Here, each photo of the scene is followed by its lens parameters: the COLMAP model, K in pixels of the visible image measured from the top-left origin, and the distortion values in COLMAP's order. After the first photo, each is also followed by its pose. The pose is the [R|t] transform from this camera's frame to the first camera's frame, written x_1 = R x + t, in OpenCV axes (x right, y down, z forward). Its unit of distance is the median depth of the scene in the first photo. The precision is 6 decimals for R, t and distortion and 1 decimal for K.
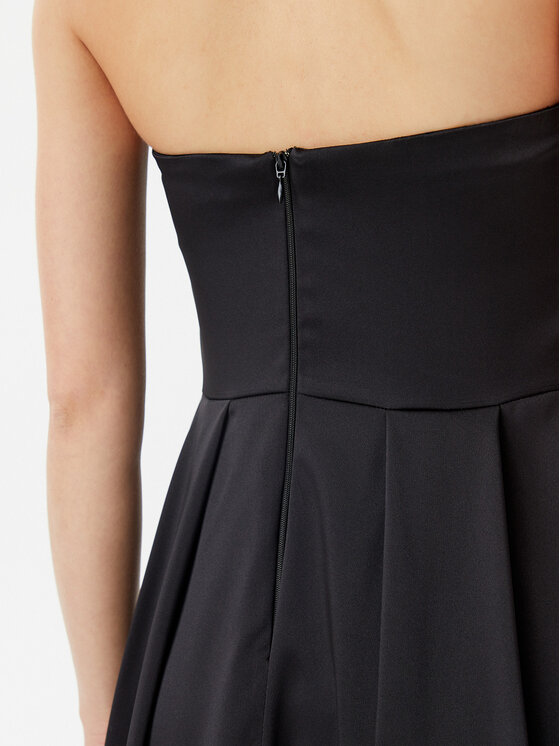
lens RADIAL K [[1188.2, 0, 280.0], [0, 1188.2, 373.0], [0, 0, 1]] dist [-0.012232, -0.048804]
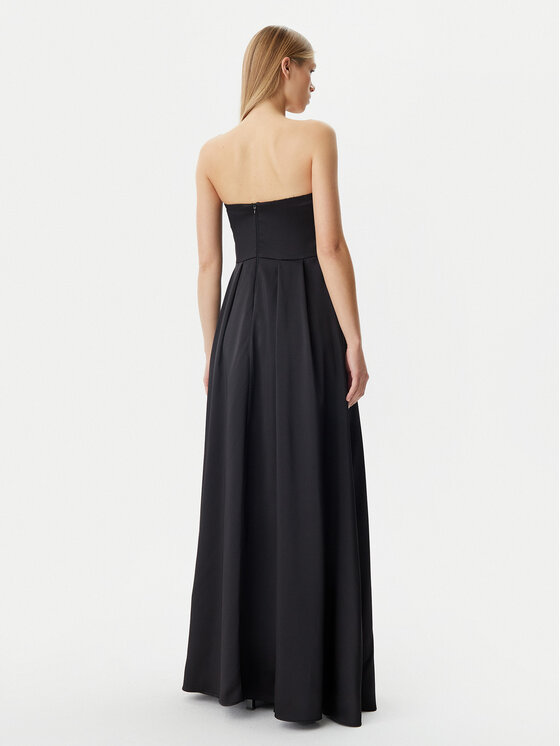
lens RADIAL K [[834.5, 0, 280.0], [0, 834.5, 373.0], [0, 0, 1]] dist [0.004833, 0.001894]
pose [[0.999830, -0.001839, 0.018343, 0.034675], [0.002016, 0.999952, -0.009636, 0.453675], [-0.018325, 0.009671, 0.999785, -2.008376]]
